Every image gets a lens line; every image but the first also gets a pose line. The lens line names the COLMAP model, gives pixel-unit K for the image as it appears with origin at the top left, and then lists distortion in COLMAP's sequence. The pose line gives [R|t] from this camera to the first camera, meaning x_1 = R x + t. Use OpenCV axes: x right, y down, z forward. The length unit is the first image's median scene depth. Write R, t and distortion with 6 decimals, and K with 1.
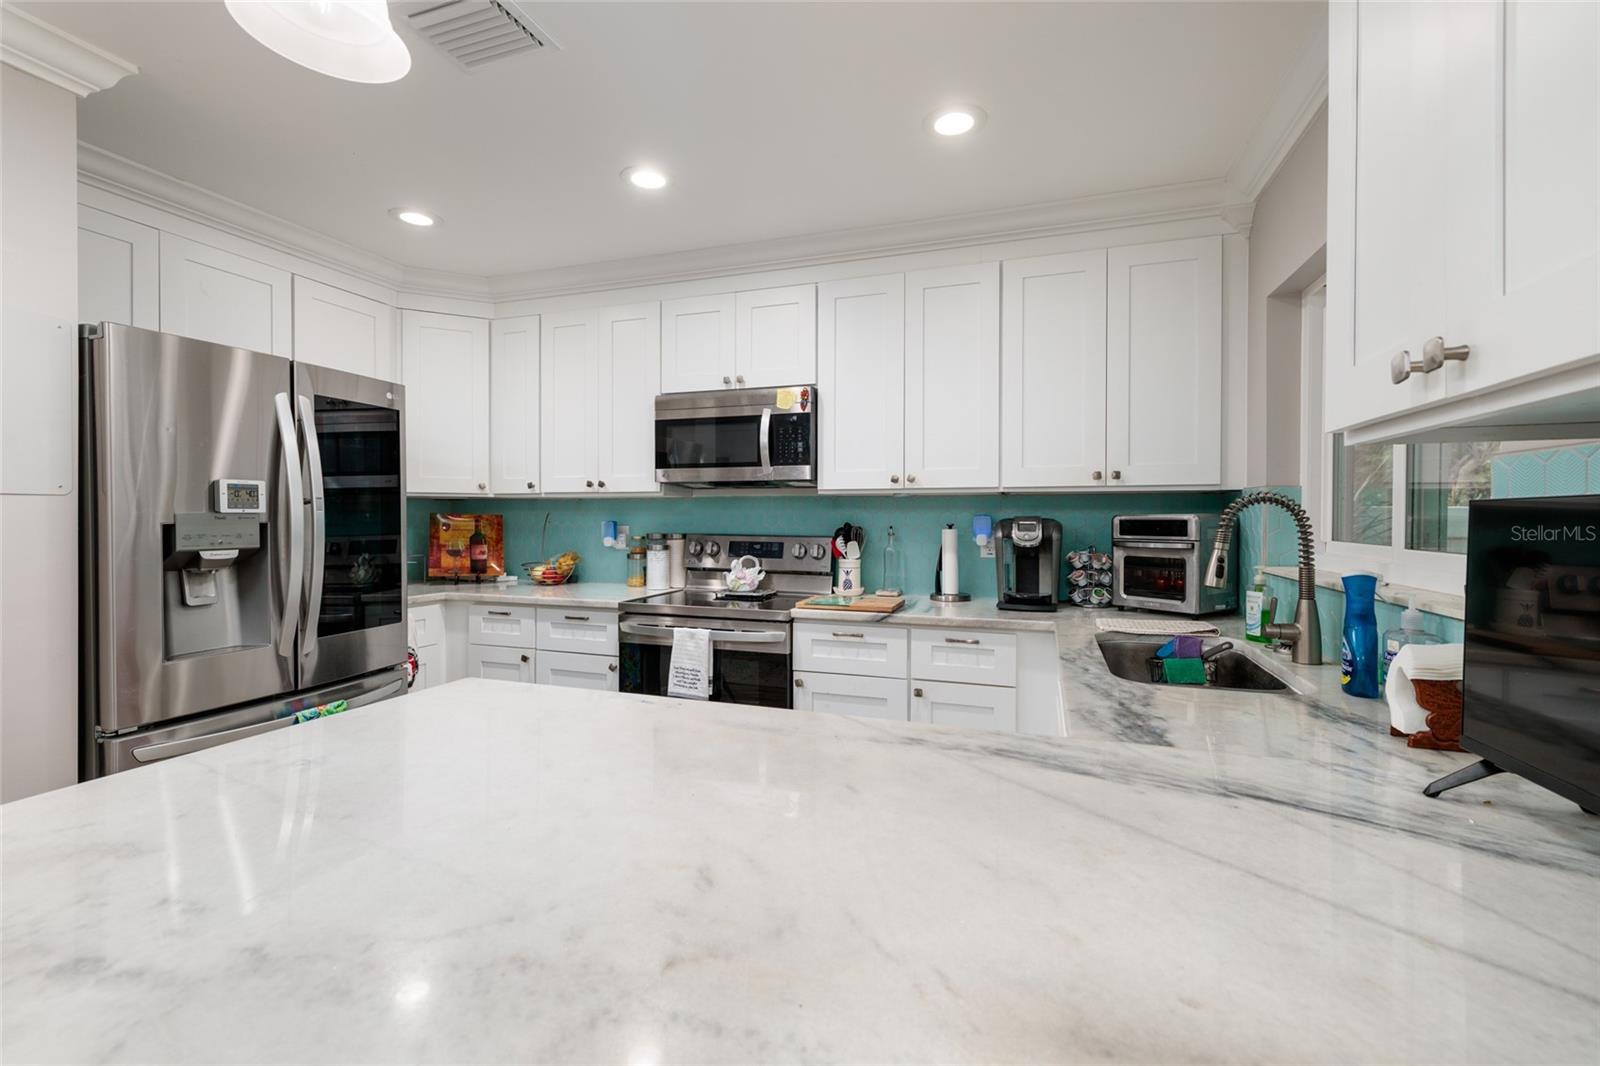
lens RADIAL K [[682.5, 0, 800.0], [0, 682.5, 520.4], [0, 0, 1]] dist [-0.000161, 0.000123]
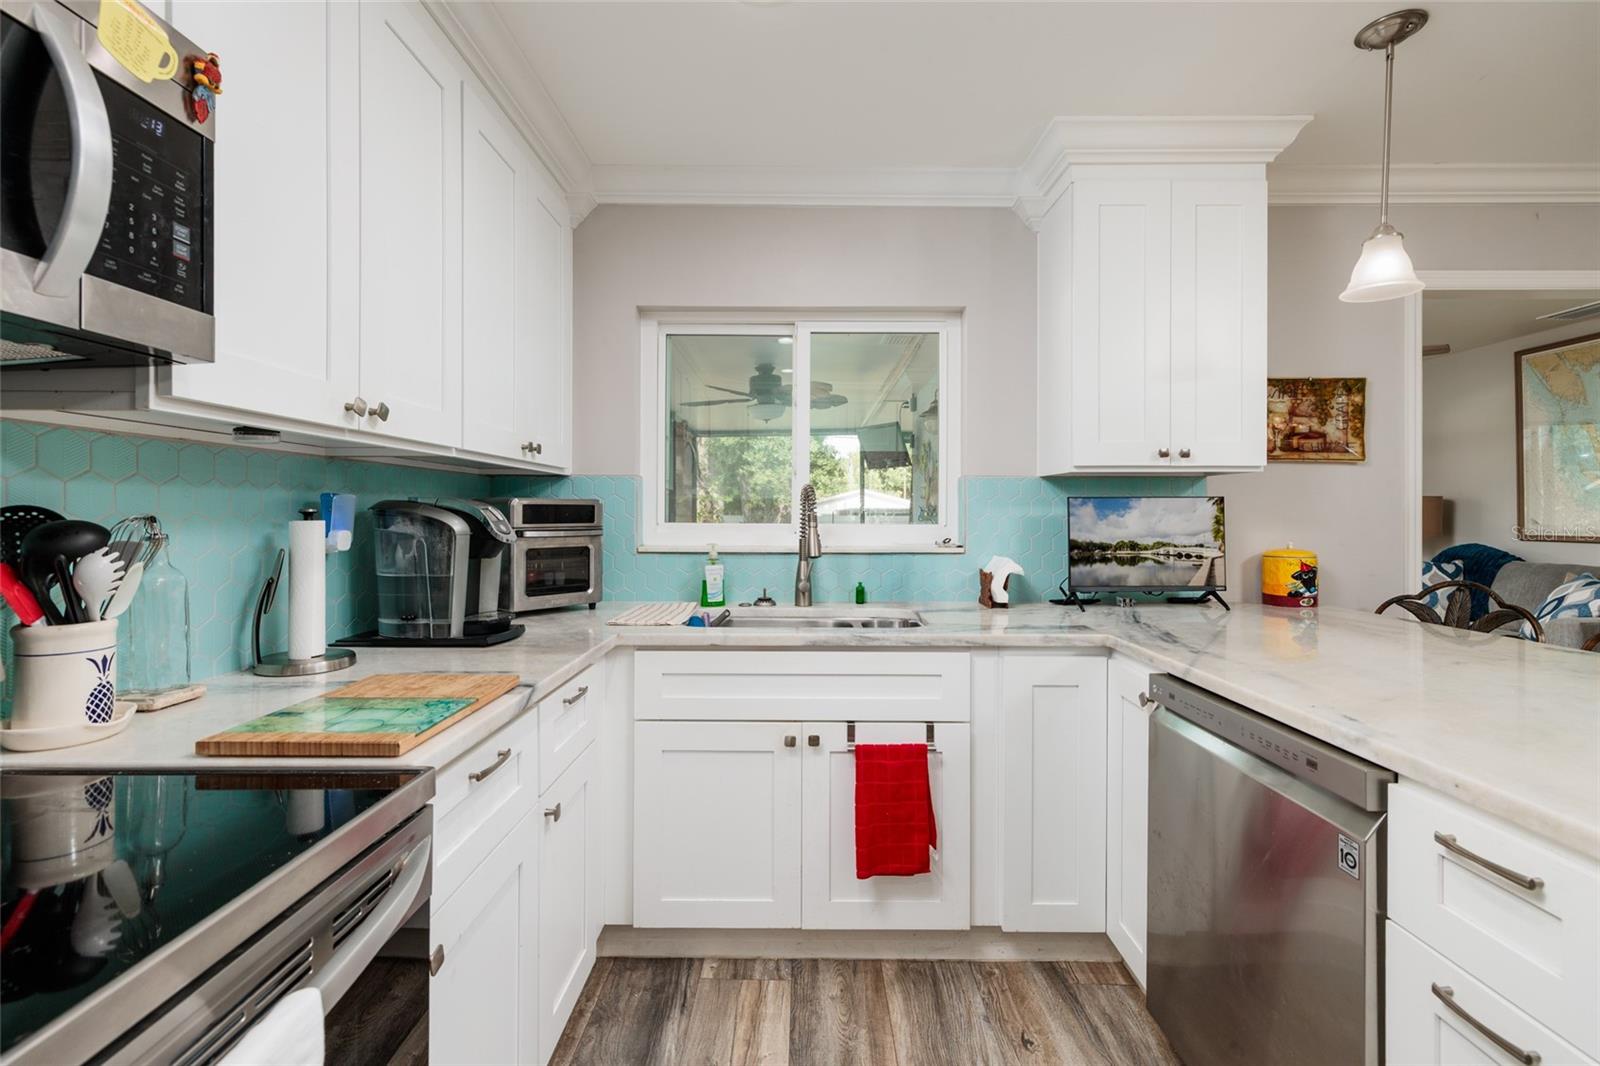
lens RADIAL K [[690.7, 0, 797.0], [0, 690.7, 513.9], [0, 0, 1]] dist [0.000916, 0.000229]
pose [[-0.321110, -0.004863, 0.947029, -0.359019], [-0.002490, 0.999988, 0.004290, 0.005089], [-0.947039, -0.000981, -0.321118, 0.846237]]
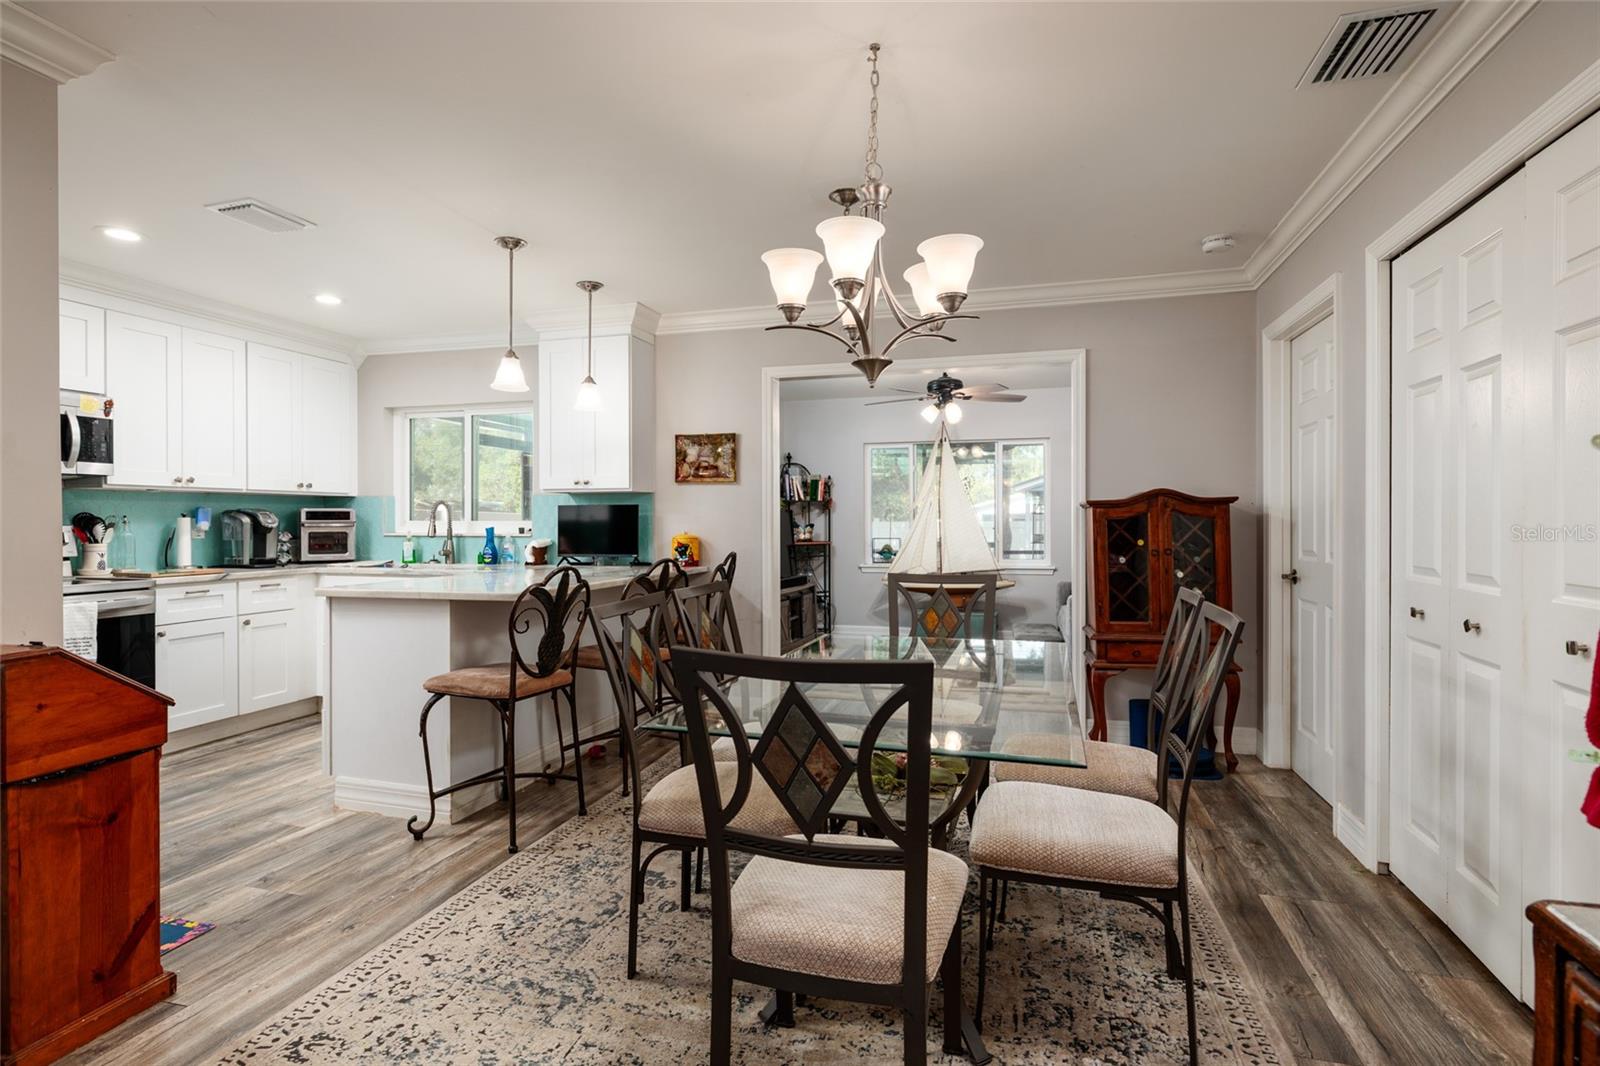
lens RADIAL K [[797.9, 0, 792.3], [0, 797.9, 525.3], [0, 0, 1]] dist [-0.003562, -0.000366]
pose [[-0.042277, -0.010434, 0.999051, -1.423852], [0.000760, 0.999945, 0.010475, 0.012842], [-0.999106, 0.001202, -0.042267, -0.132310]]
